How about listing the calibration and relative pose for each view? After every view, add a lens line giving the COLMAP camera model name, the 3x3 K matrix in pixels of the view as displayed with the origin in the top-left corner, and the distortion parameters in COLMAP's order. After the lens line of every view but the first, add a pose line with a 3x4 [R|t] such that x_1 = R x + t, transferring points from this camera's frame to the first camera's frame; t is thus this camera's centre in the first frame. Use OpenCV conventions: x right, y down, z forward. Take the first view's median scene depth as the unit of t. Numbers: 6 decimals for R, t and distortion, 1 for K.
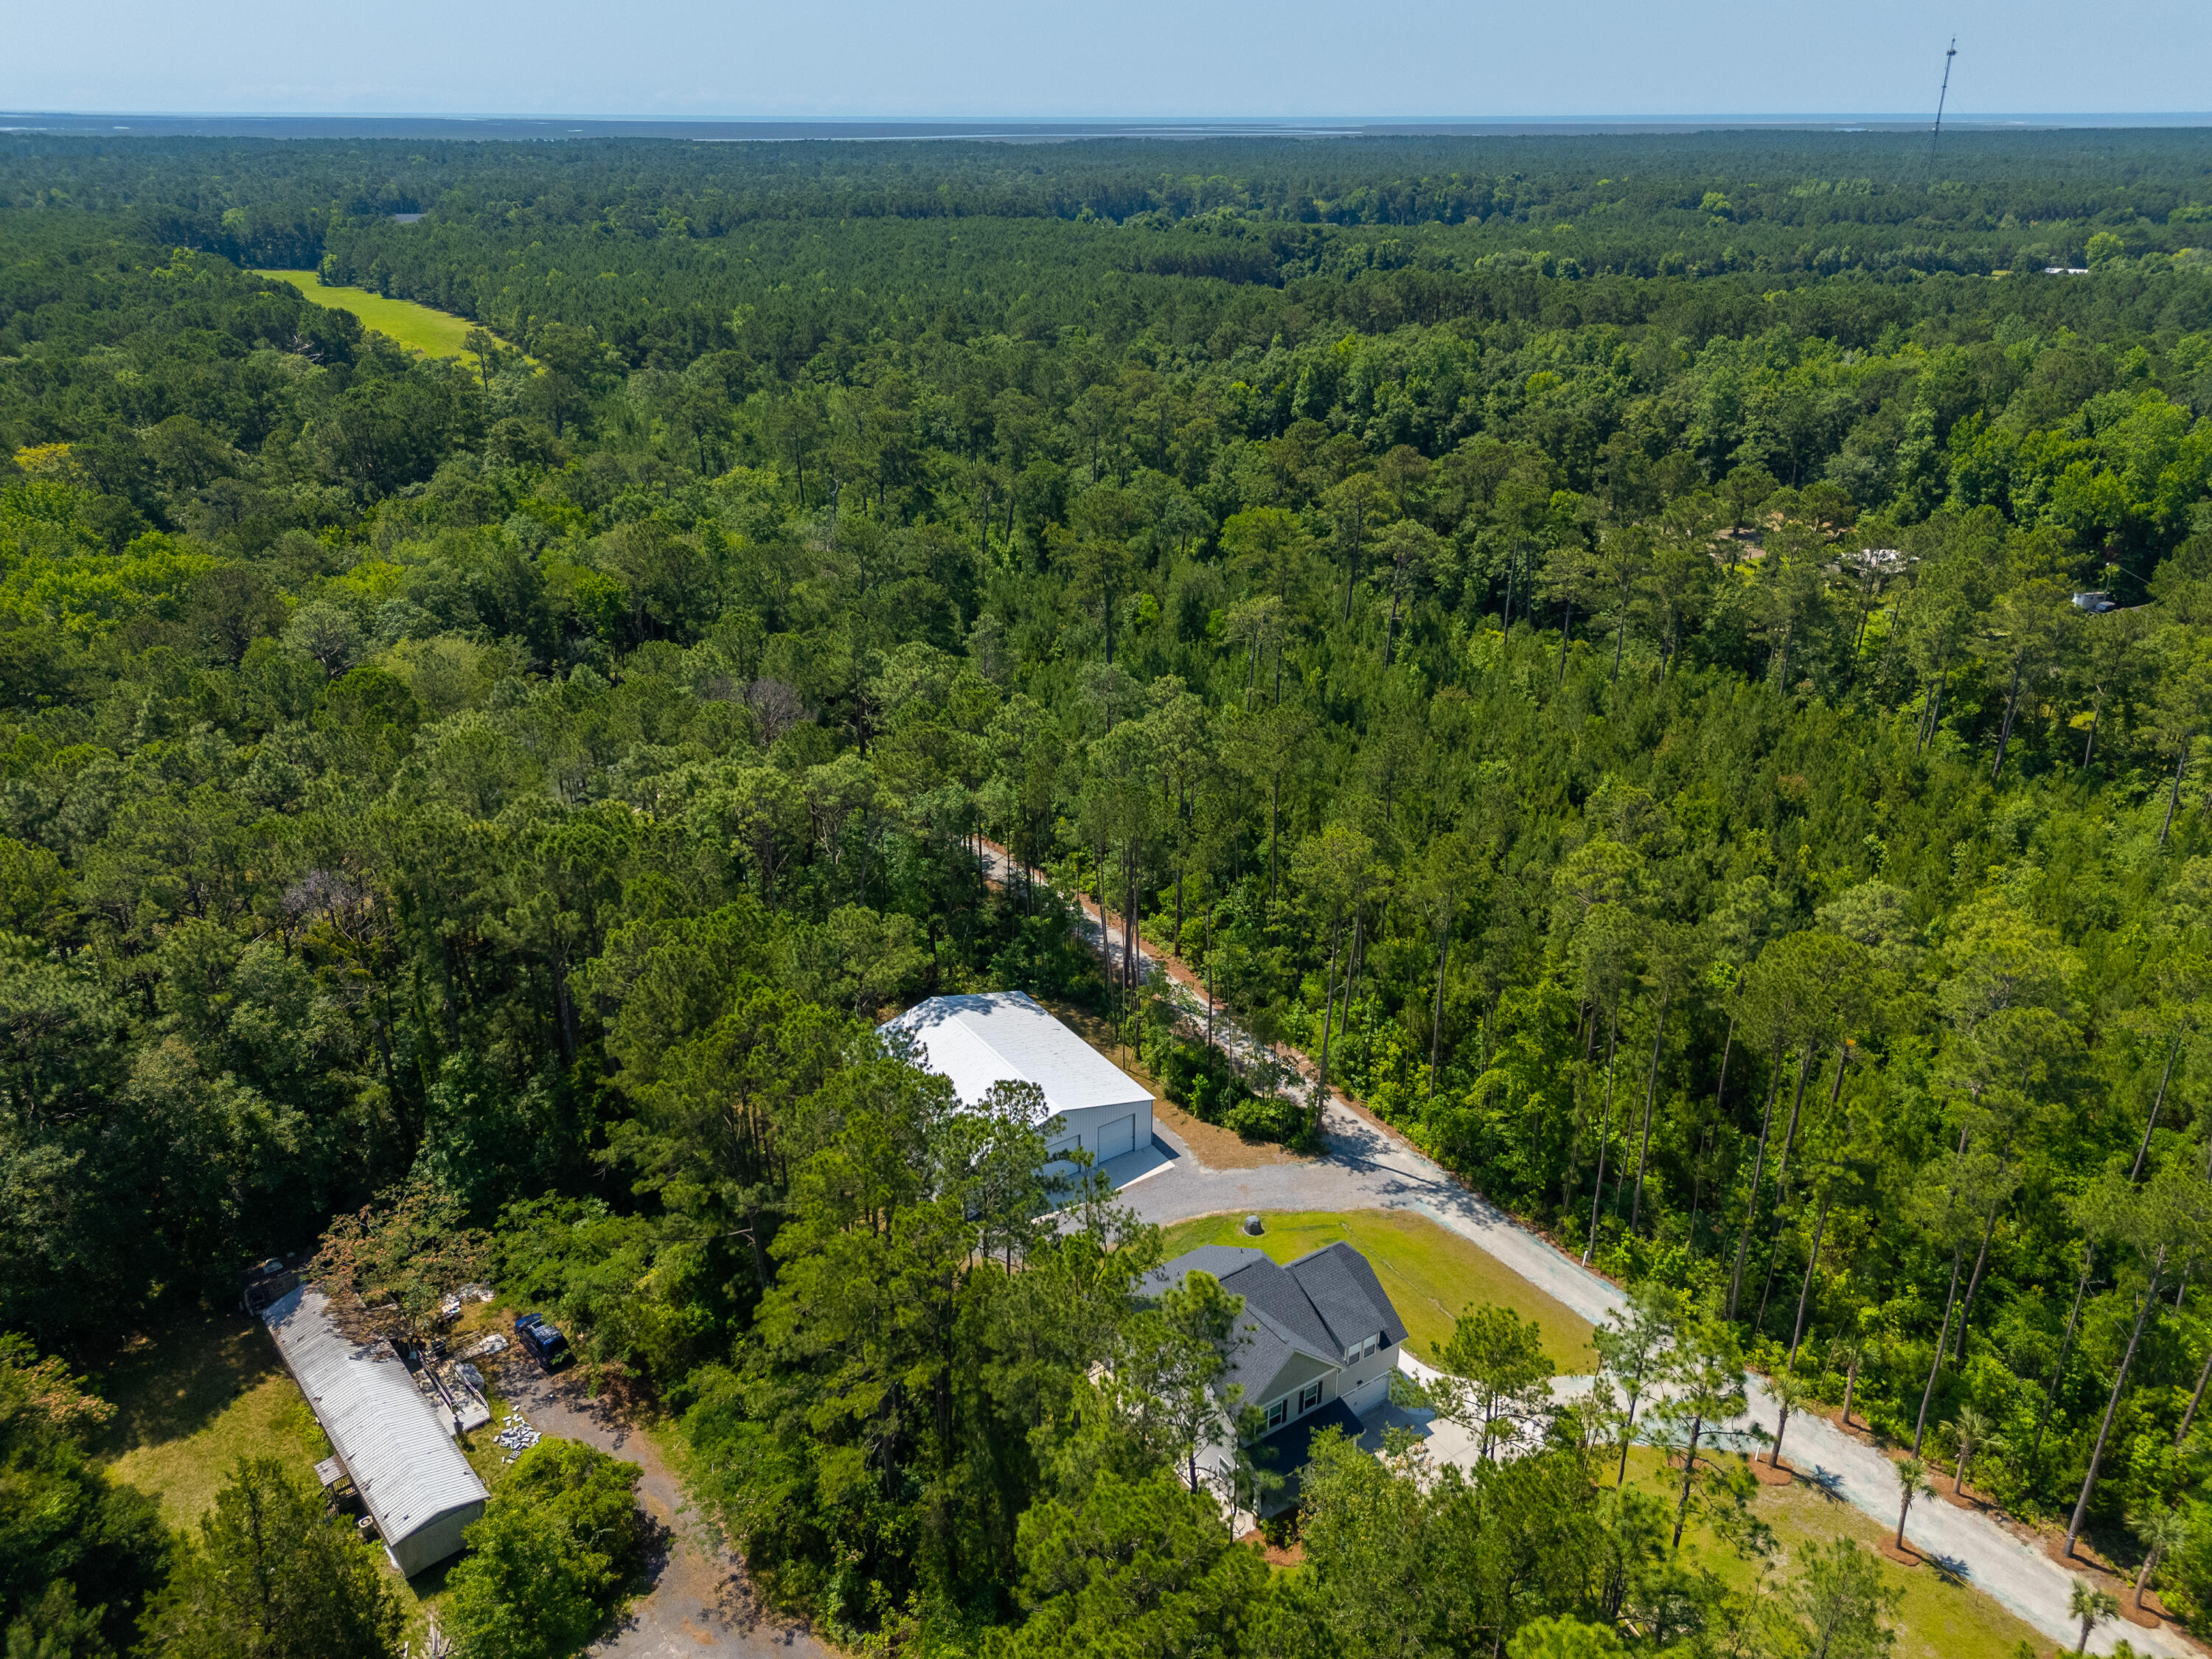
lens RADIAL K [[1616.9, 0, 1106.0], [0, 1616.9, 829.5], [0, 0, 1]] dist [0.064135, -0.046752]
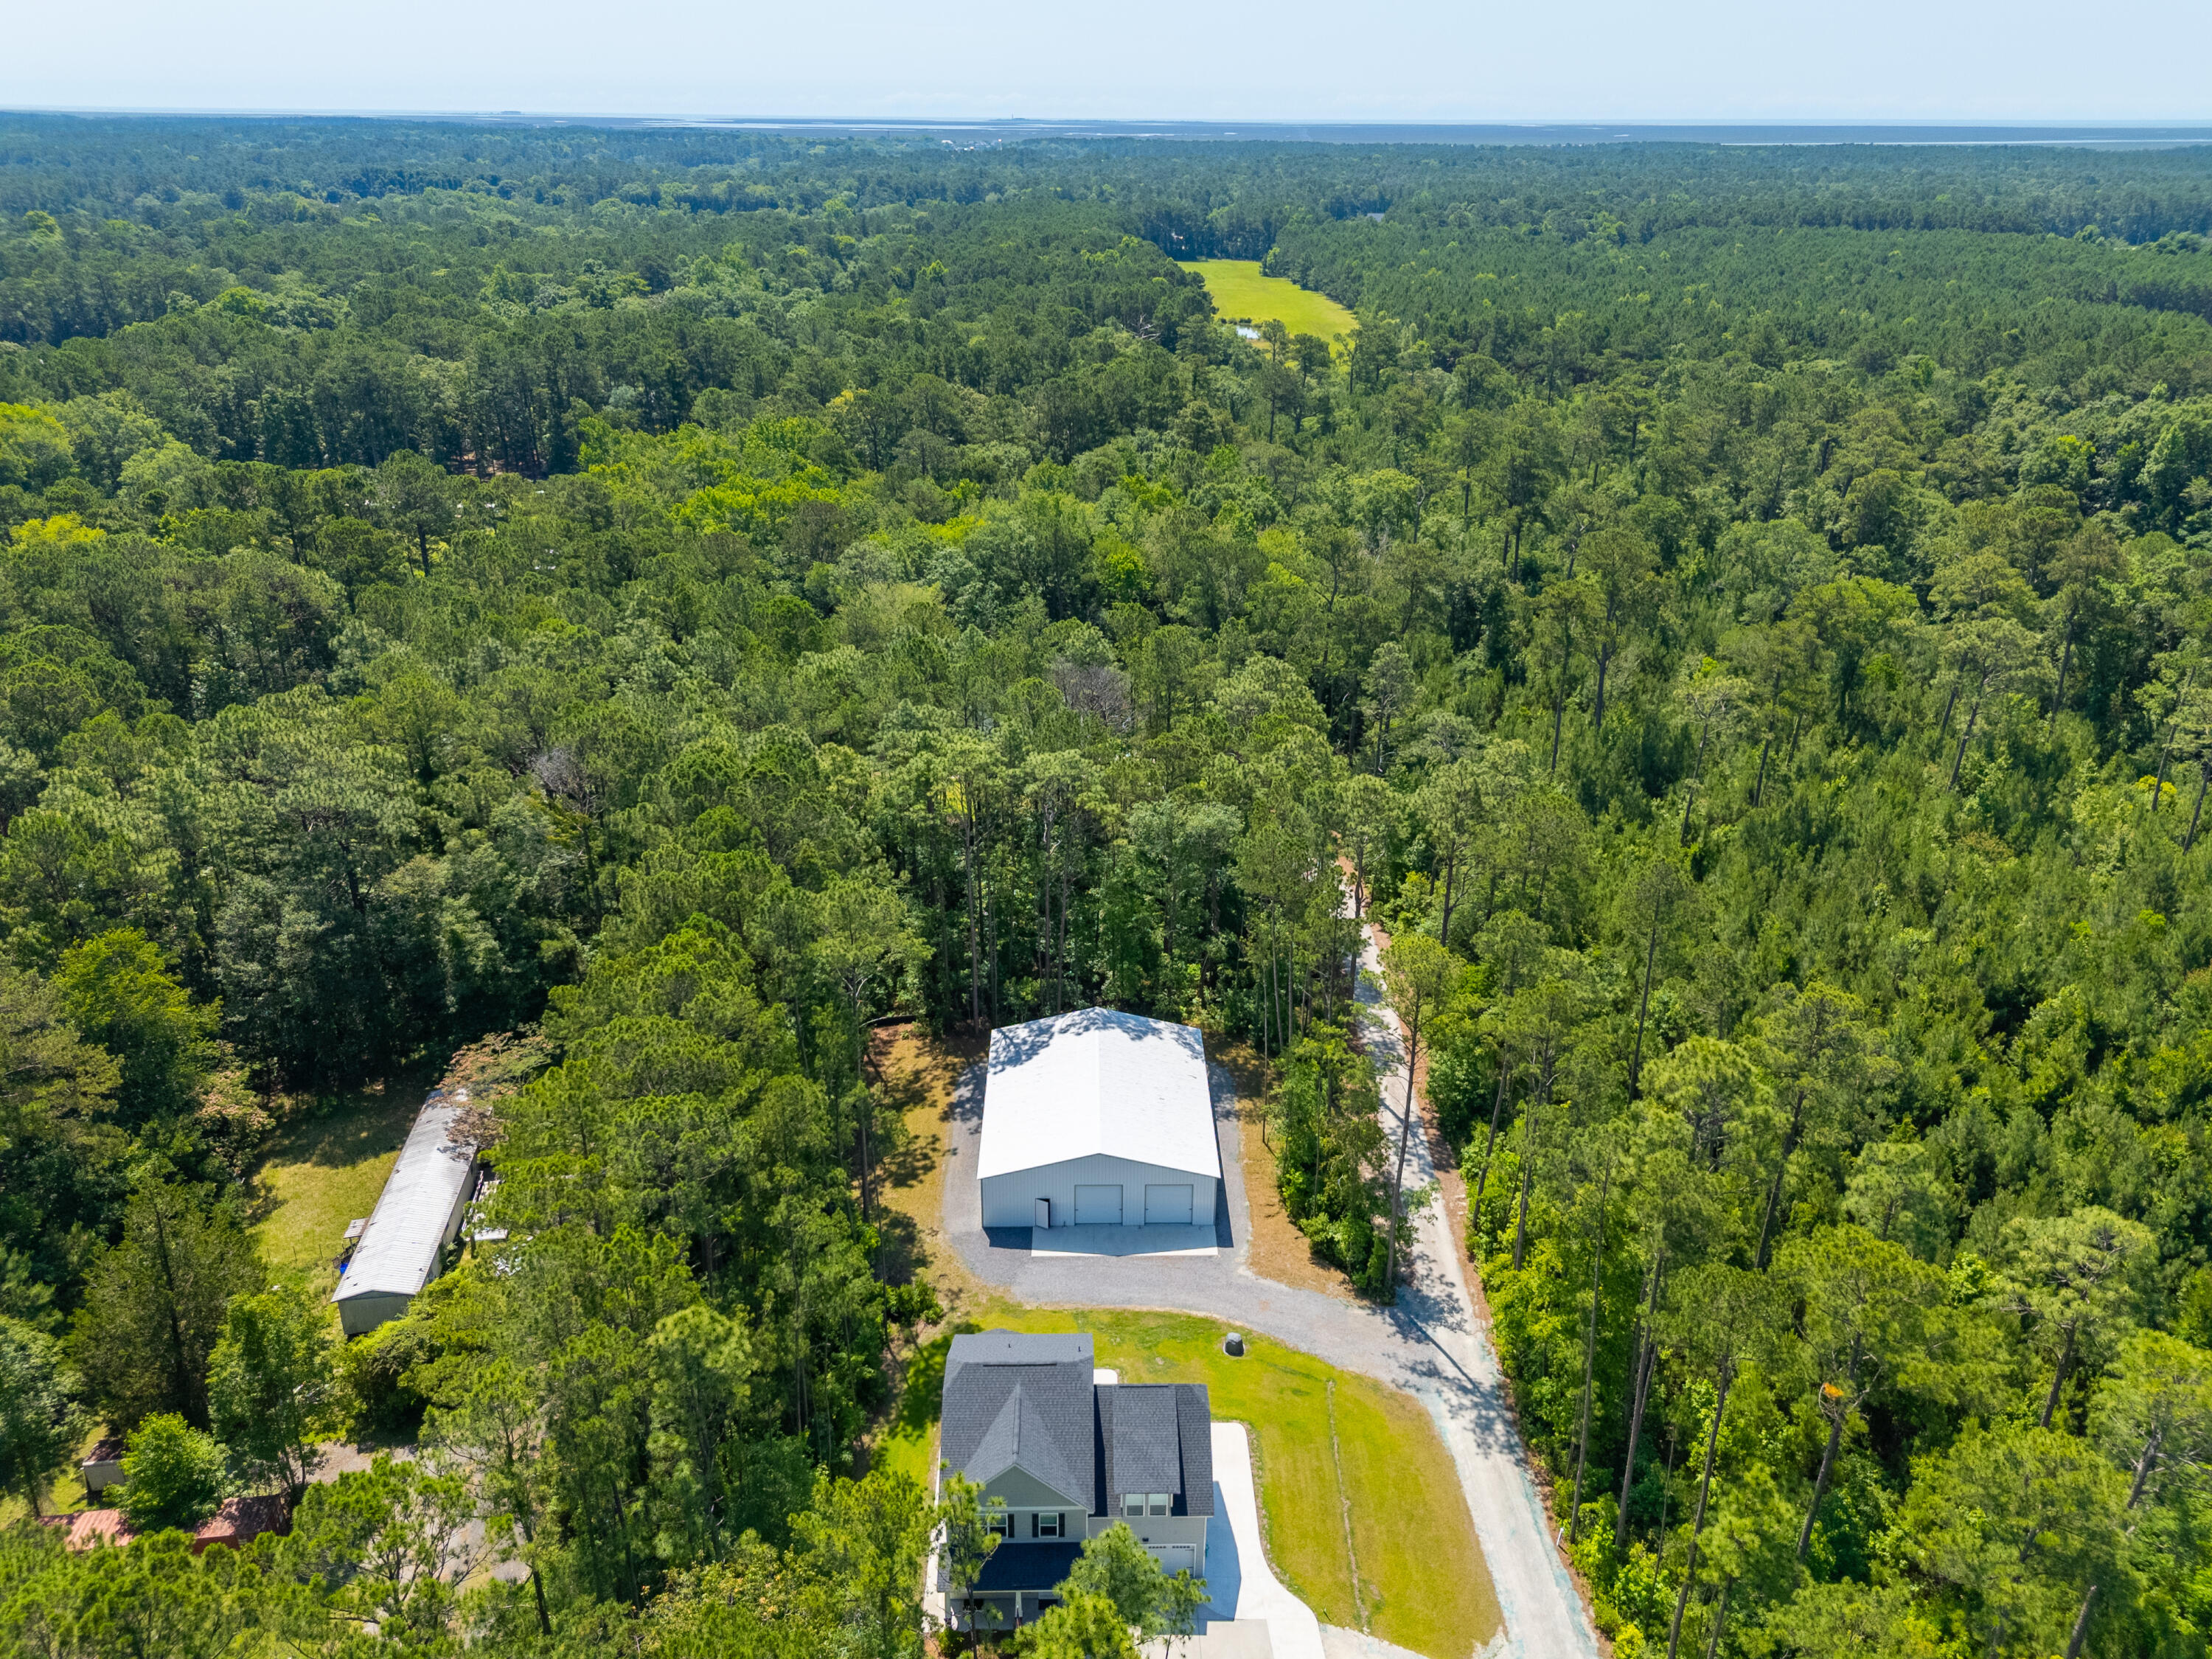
lens RADIAL K [[1632.2, 0, 1113.1], [0, 1632.2, 823.5], [0, 0, 1]] dist [0.036754, -0.013011]
pose [[0.840974, 0.219704, -0.494463, 0.376382], [-0.223276, 0.973328, 0.052733, -0.061436], [0.492860, 0.066055, 0.867598, 0.147730]]
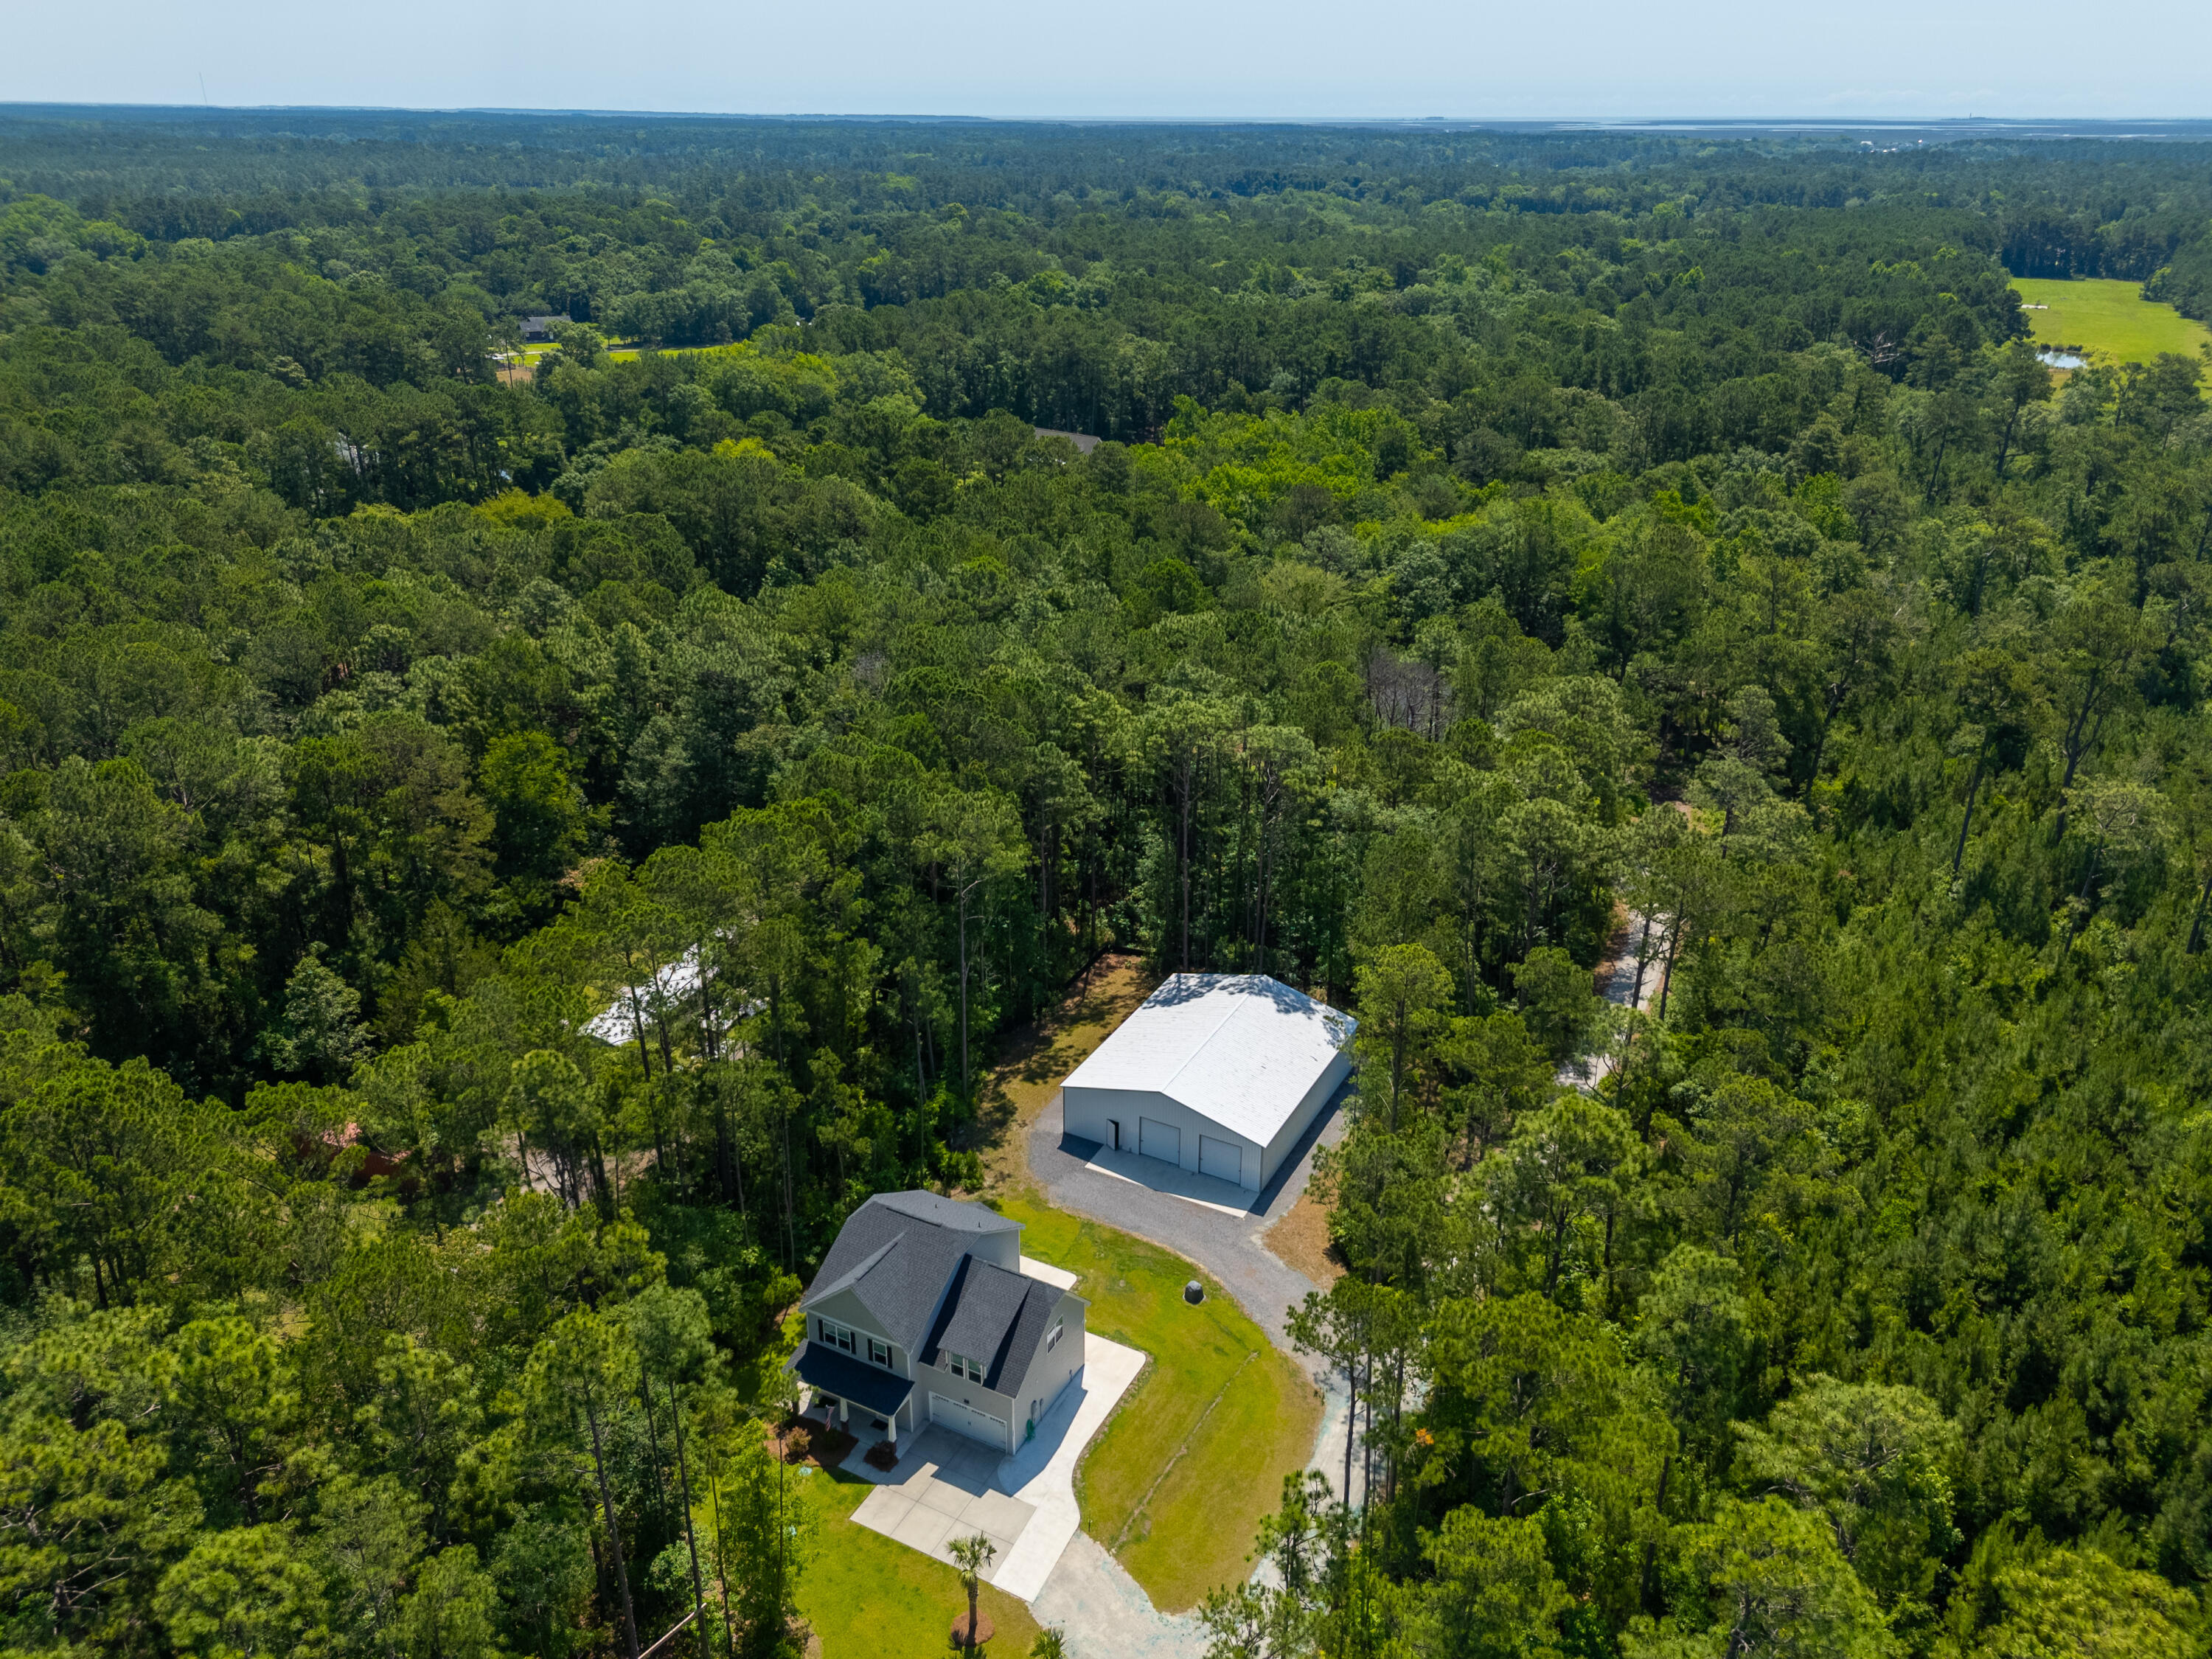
lens RADIAL K [[1632.2, 0, 1113.1], [0, 1632.2, 823.5], [0, 0, 1]] dist [0.036754, -0.013011]
pose [[0.477389, 0.352371, -0.804944, 0.657692], [-0.358360, 0.914500, 0.187796, -0.146270], [0.802295, 0.198808, 0.562848, 0.341244]]
